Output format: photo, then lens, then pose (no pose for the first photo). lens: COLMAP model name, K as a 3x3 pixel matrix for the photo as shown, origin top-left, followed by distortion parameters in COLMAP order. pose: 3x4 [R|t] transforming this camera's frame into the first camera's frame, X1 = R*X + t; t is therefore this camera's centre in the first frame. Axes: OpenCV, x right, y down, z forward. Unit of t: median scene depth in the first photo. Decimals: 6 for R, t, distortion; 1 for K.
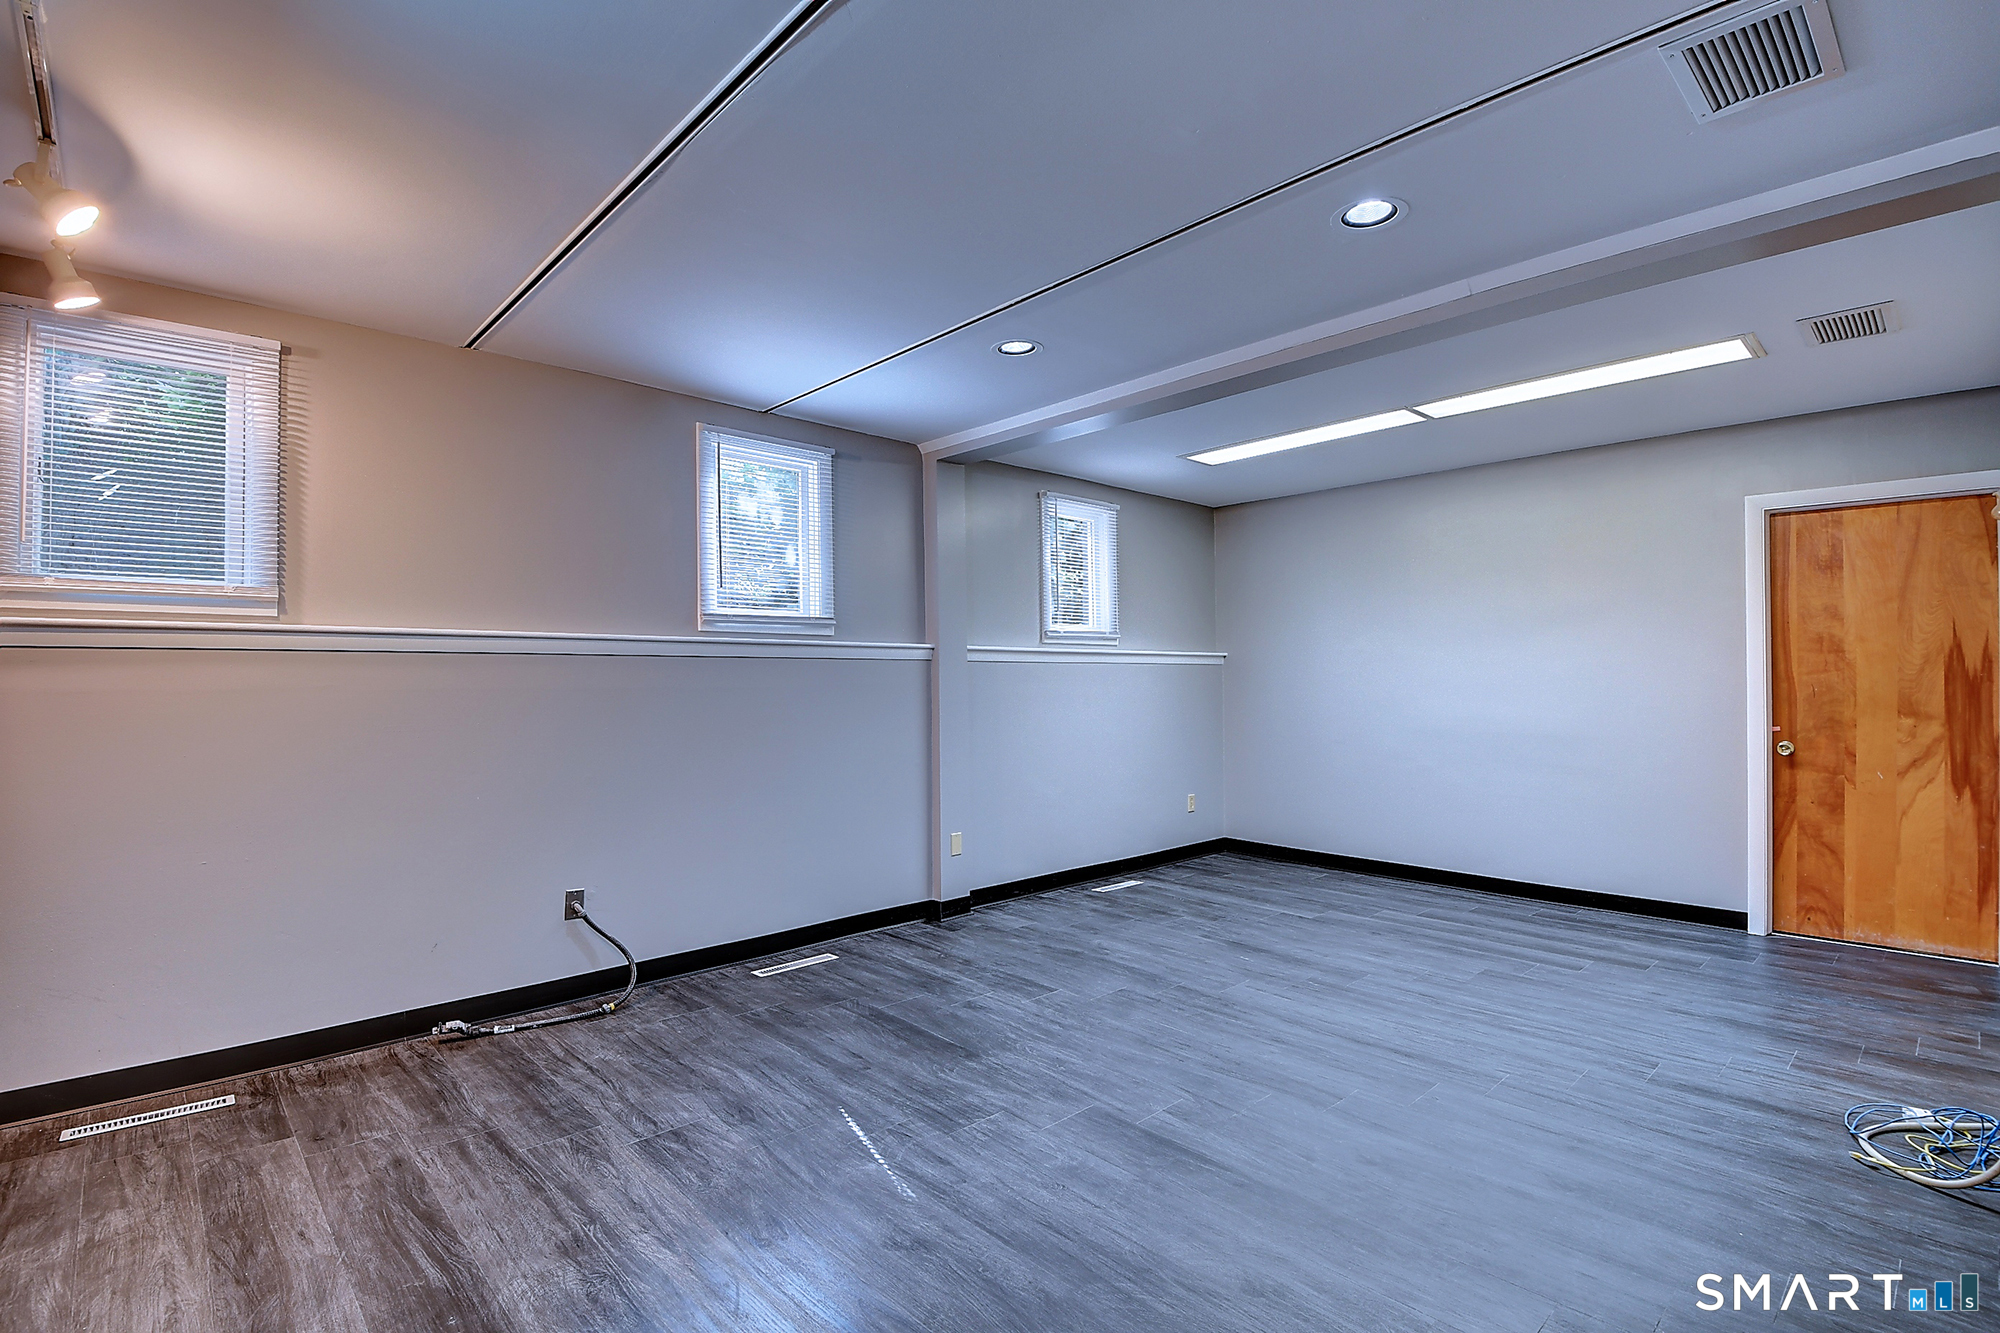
lens RADIAL K [[944.6, 0, 981.3], [0, 944.6, 677.3], [0, 0, 1]] dist [-0.010321, -0.010118]
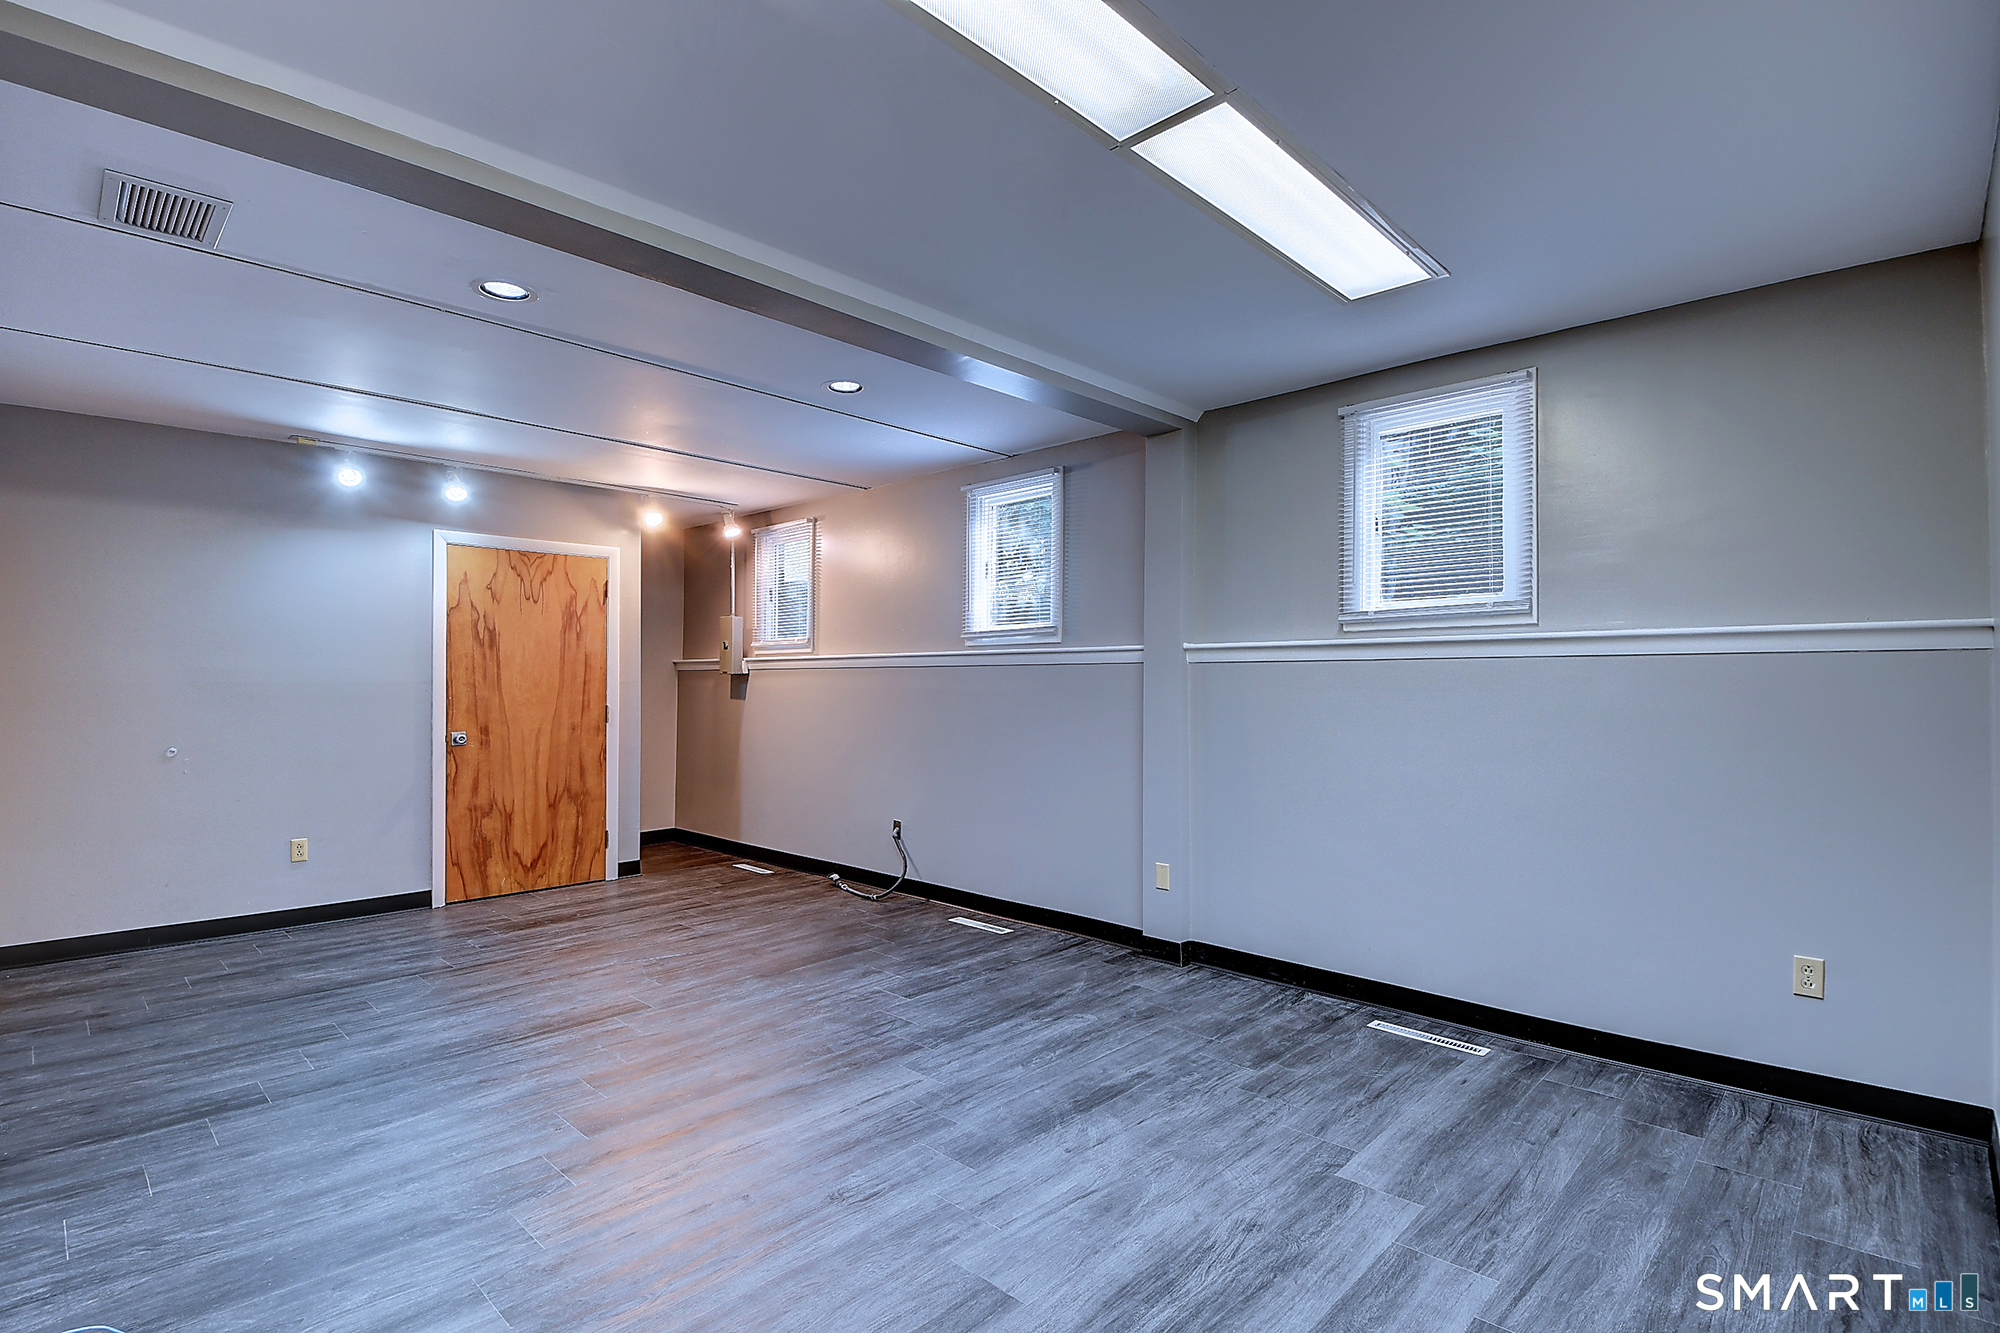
lens RADIAL K [[944.6, 0, 956.7], [0, 944.6, 658.6], [0, 0, 1]] dist [-0.010321, -0.010118]
pose [[0.043688, -0.020405, -0.998837, 1.012238], [-0.003416, 0.999783, -0.020574, -0.003873], [0.999039, 0.004311, 0.043609, 0.946093]]
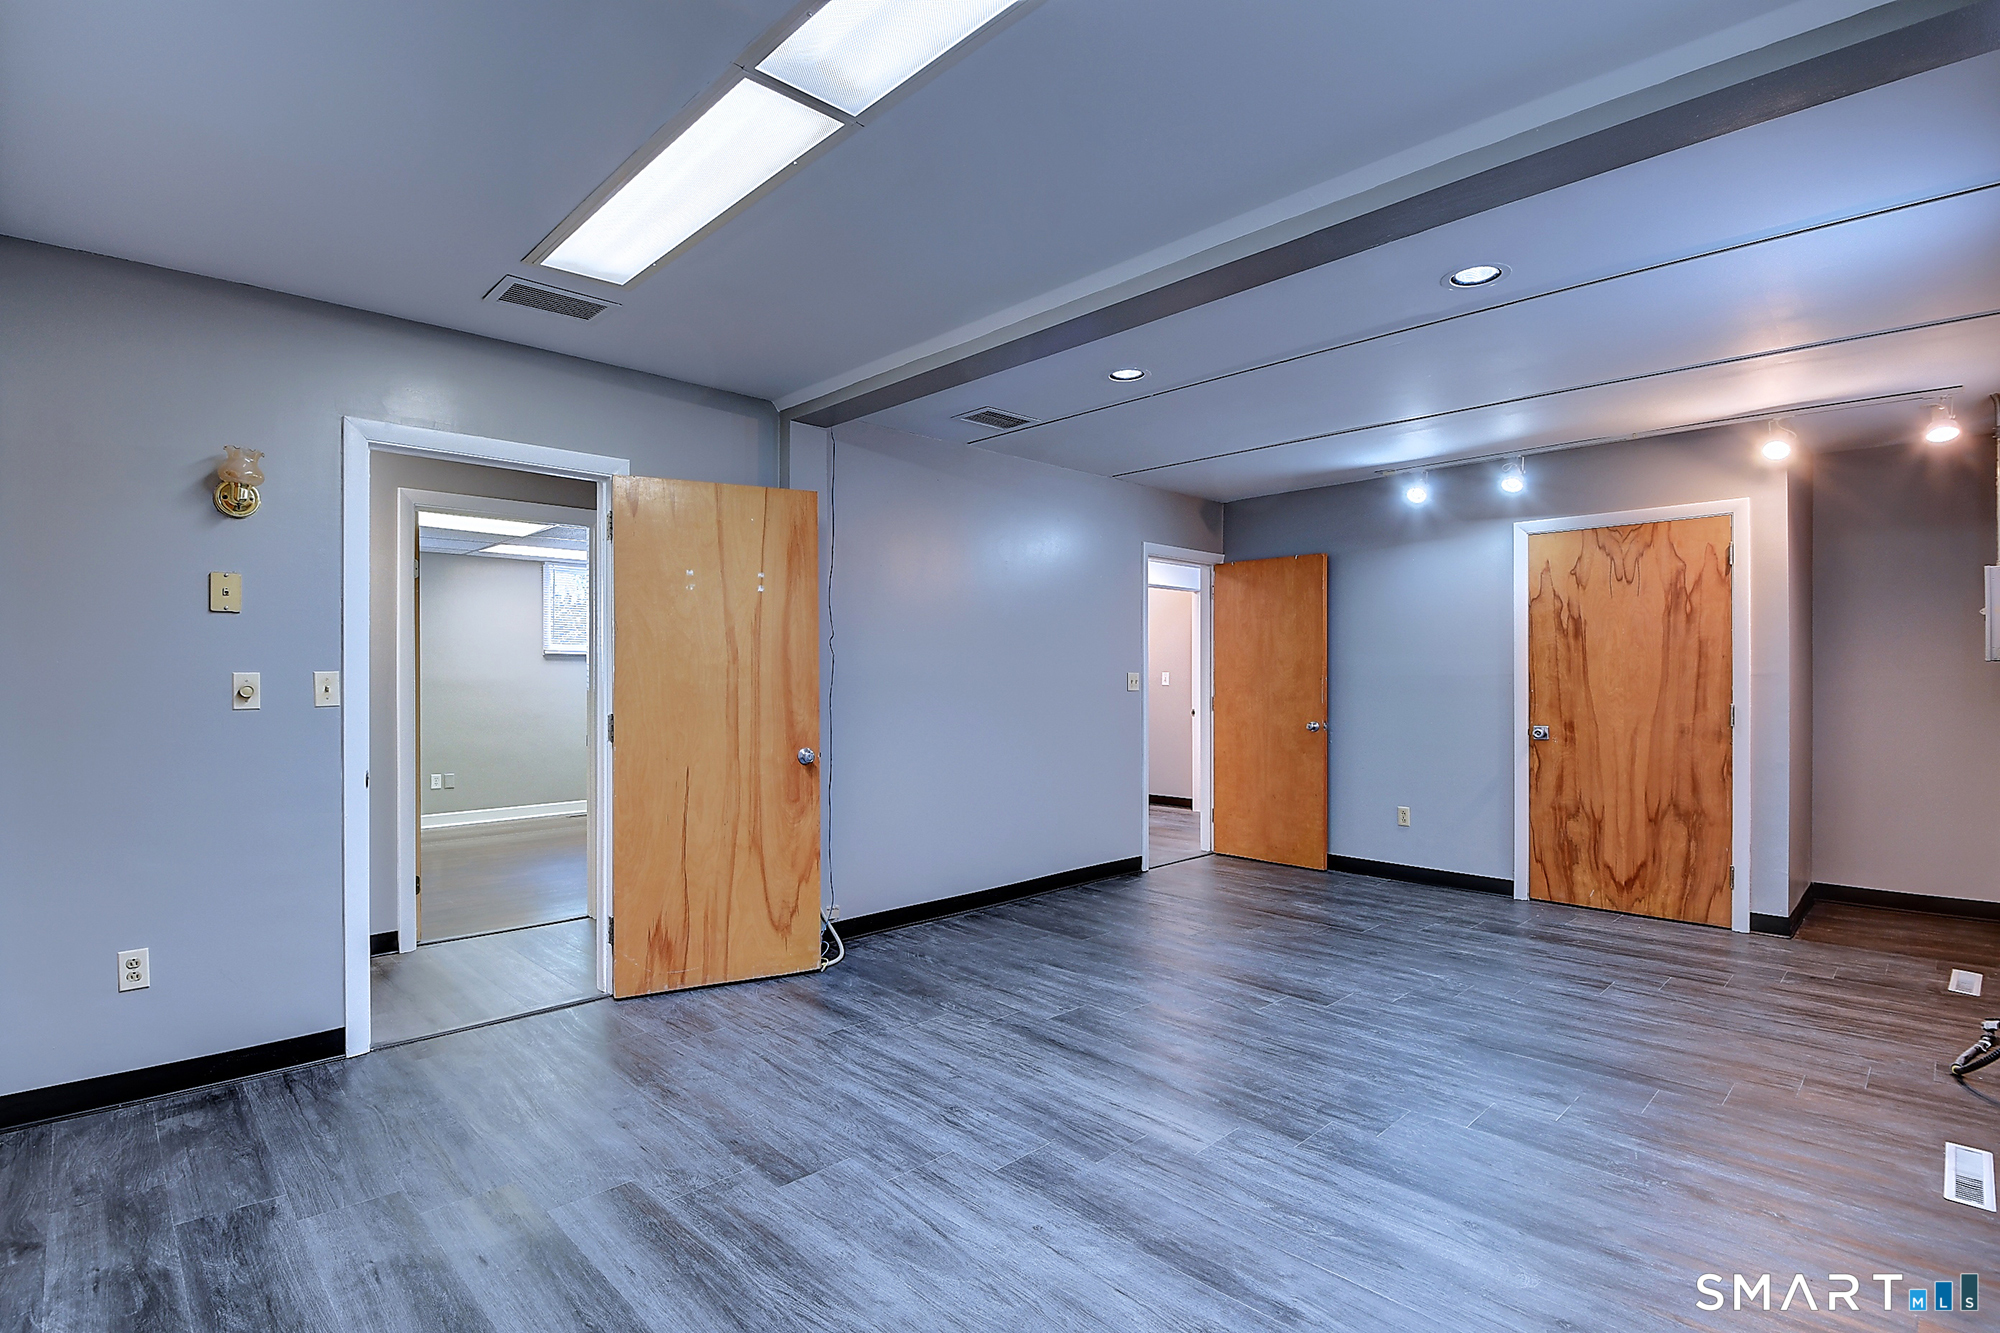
lens RADIAL K [[944.6, 0, 1002.7], [0, 944.6, 665.1], [0, 0, 1]] dist [-0.010321, -0.010118]
pose [[-0.999356, 0.003884, -0.035670, 0.421432], [0.004076, 0.999978, -0.005290, -0.005045], [0.035648, -0.005432, -0.999350, 1.579829]]
